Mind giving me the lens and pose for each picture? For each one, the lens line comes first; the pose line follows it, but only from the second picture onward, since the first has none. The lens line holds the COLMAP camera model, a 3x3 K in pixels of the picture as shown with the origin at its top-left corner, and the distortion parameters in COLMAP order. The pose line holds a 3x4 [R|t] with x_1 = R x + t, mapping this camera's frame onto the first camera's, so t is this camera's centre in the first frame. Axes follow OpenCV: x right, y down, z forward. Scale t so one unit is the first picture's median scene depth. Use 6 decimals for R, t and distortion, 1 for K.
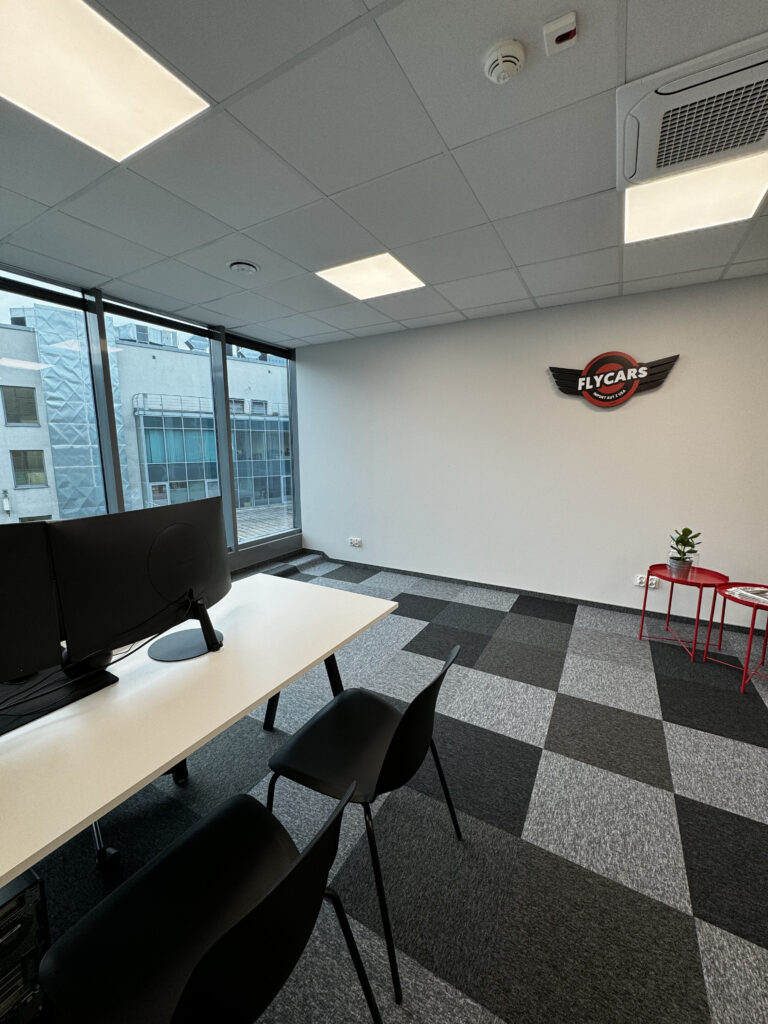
lens RADIAL K [[406.8, 0, 386.9], [0, 406.8, 510.1], [0, 0, 1]] dist [-0.003383, 0.000604]
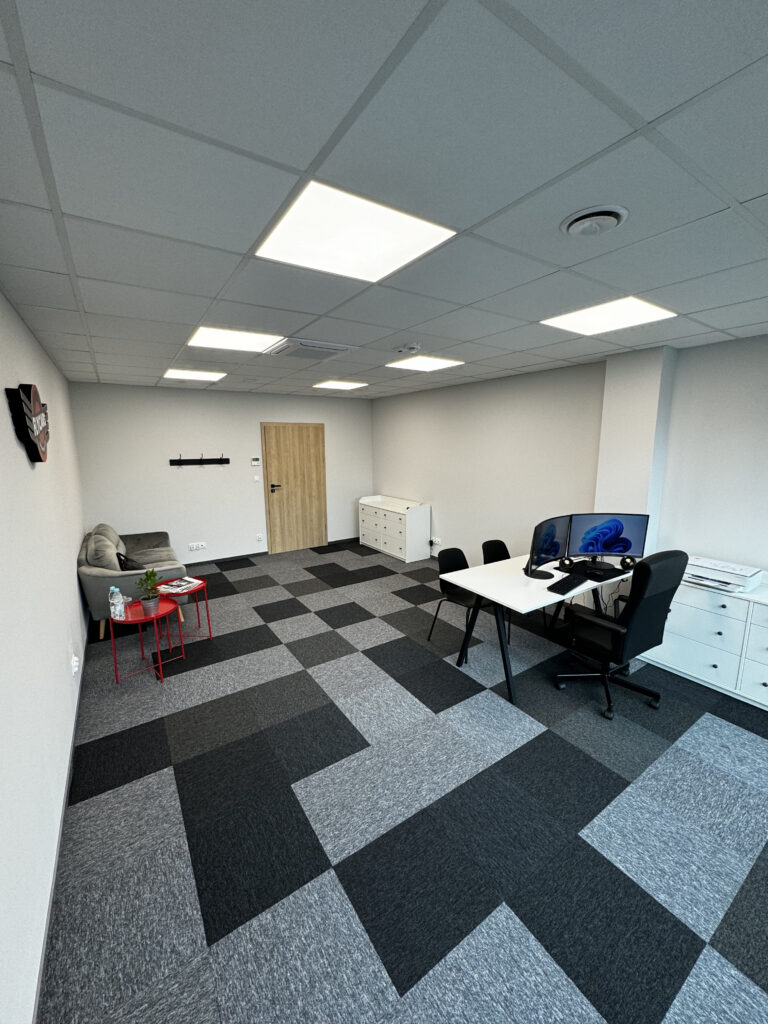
lens RADIAL K [[405.8, 0, 386.8], [0, 405.8, 510.1], [0, 0, 1]] dist [-0.003249, 0.000430]
pose [[-0.891293, -0.072634, 0.447573, -0.298004], [0.075631, 0.949444, 0.304691, -0.341266], [-0.447076, 0.305419, -0.840739, 1.334763]]
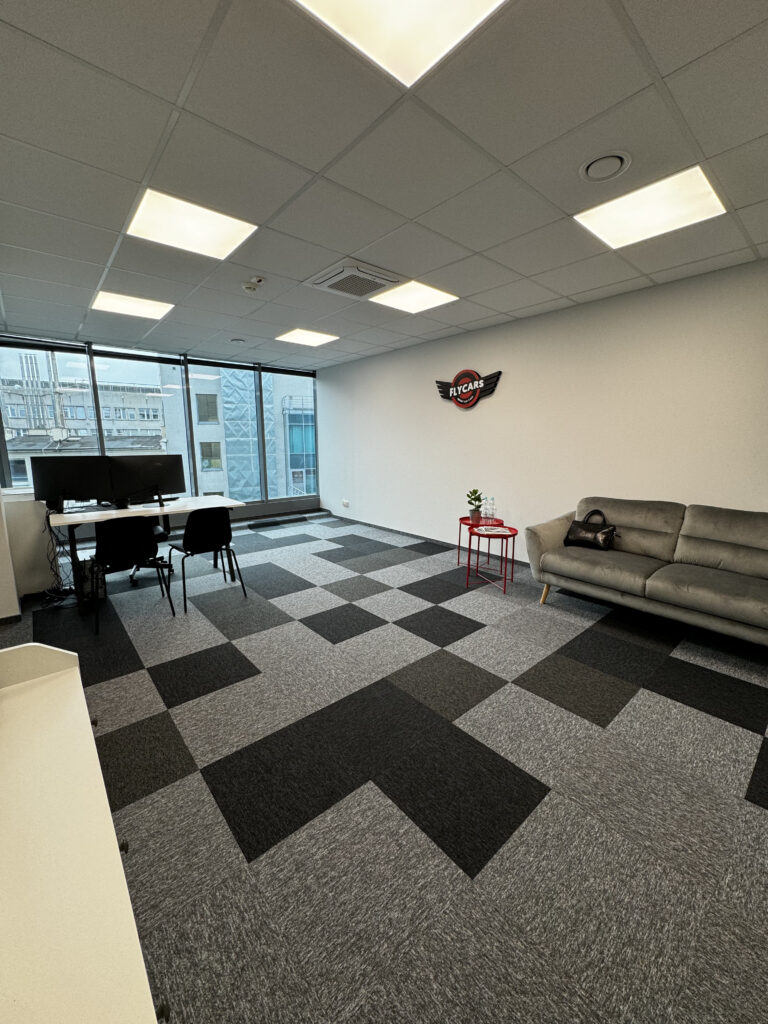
lens RADIAL K [[406.8, 0, 386.9], [0, 406.8, 510.1], [0, 0, 1]] dist [-0.003383, 0.000604]
pose [[0.941707, 0.058041, -0.331388, 0.770889], [-0.053113, 0.998302, 0.023917, 0.085167], [0.332214, -0.004921, 0.943191, -0.441998]]
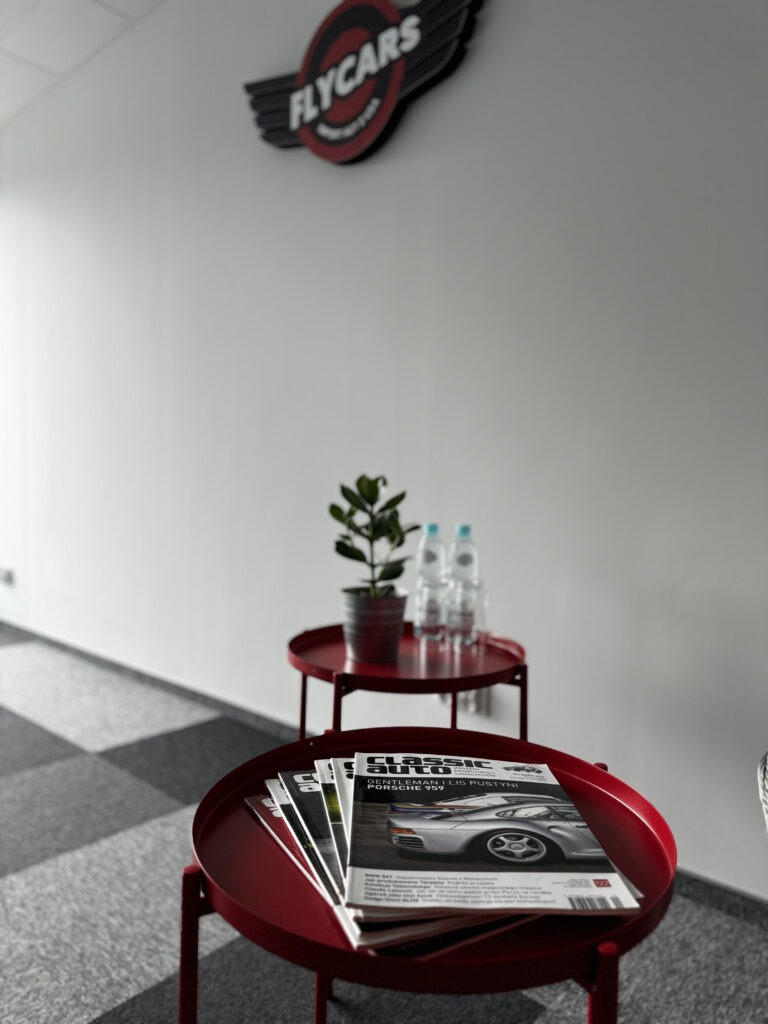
lens RADIAL K [[720.9, 0, 382.8], [0, 720.9, 511.0], [0, 0, 1]] dist [0.045620, -0.048302]
pose [[0.976642, 0.029000, -0.212909, 0.701941], [-0.051166, 0.993736, -0.099349, 0.097062], [0.208694, 0.107922, 0.972008, 0.438909]]
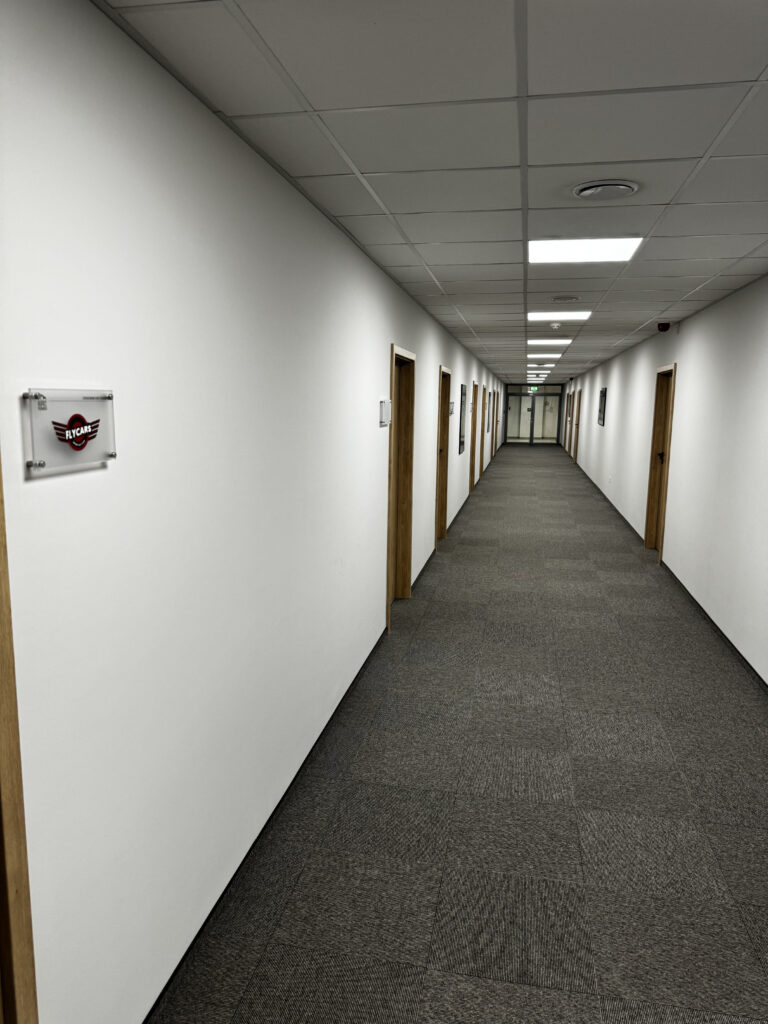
lens RADIAL K [[720.9, 0, 382.8], [0, 720.9, 511.0], [0, 0, 1]] dist [0.045620, -0.048302]
pose [[-0.313683, -0.145720, 0.938280, -2.162610], [0.137964, 0.970673, 0.196874, -0.398496], [-0.939451, 0.191205, -0.284380, 0.754758]]
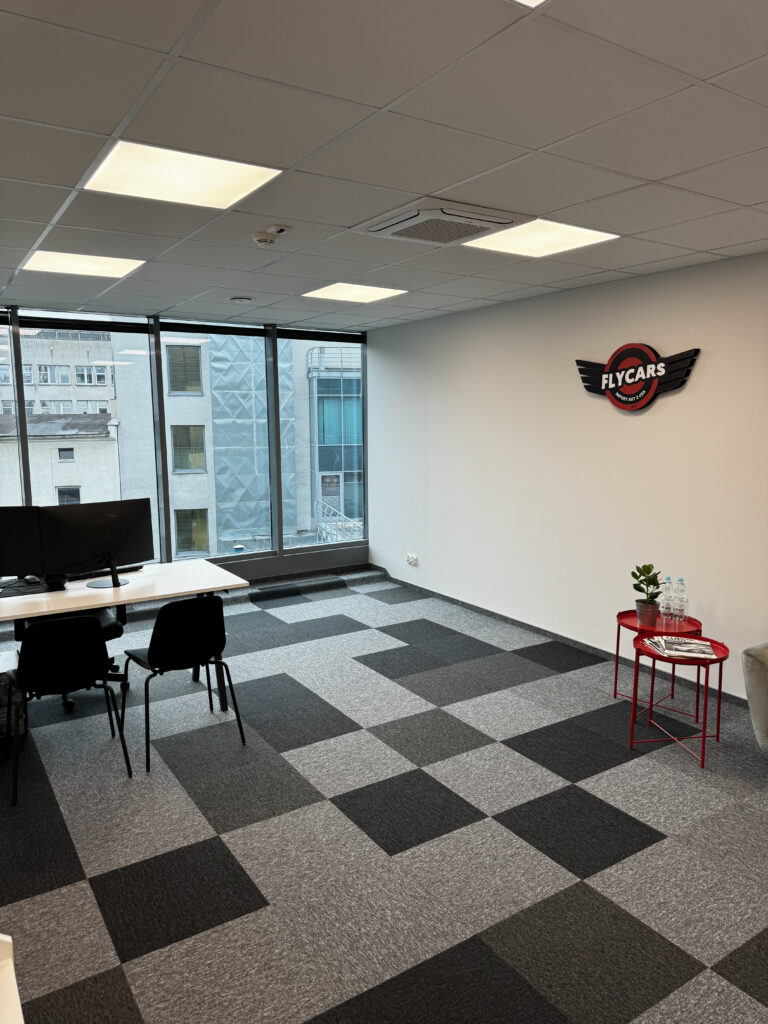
lens RADIAL K [[715.7, 0, 381.2], [0, 715.7, 510.4], [0, 0, 1]] dist [0.096296, -0.153484]
pose [[0.883614, 0.060116, -0.464340, 0.774393], [-0.069860, 0.997550, -0.003791, -0.018125], [0.462974, 0.035788, 0.885649, -0.475646]]
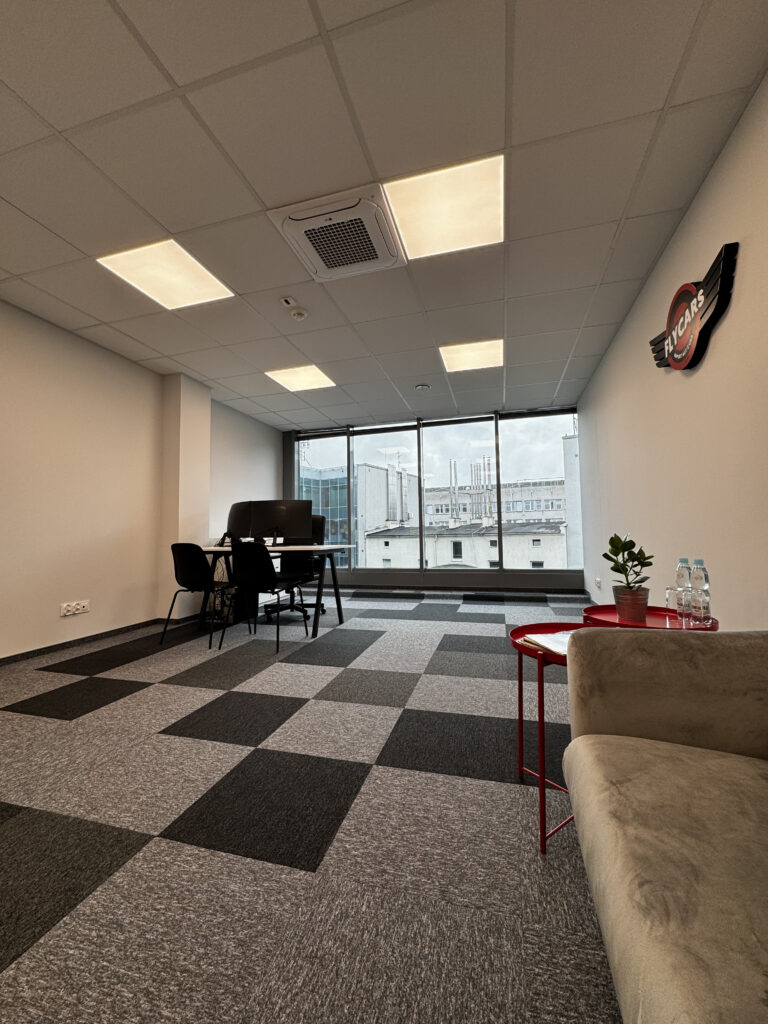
lens RADIAL K [[405.7, 0, 386.8], [0, 405.7, 510.8], [0, 0, 1]] dist [0.000485, 0.000223]
pose [[0.234713, -0.057232, -0.970378, 1.033767], [-0.136472, 0.986438, -0.091189, 0.094294], [0.962437, 0.153832, 0.223720, 0.426921]]
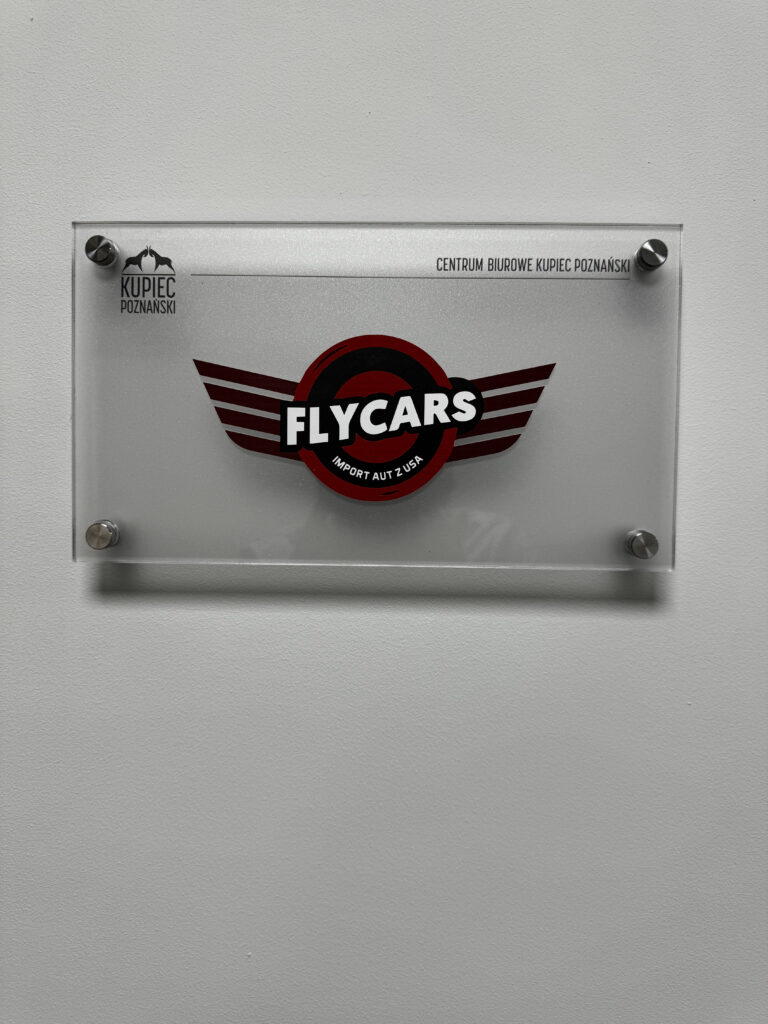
lens RADIAL K [[728.5, 0, 382.5], [0, 728.5, 514.0], [0, 0, 1]] dist [0.065849, -0.160725]
pose [[0.882916, -0.012595, 0.469361, 0.278310], [0.054636, 0.995605, -0.076059, -0.200074], [-0.466341, 0.092798, 0.879724, 0.492322]]
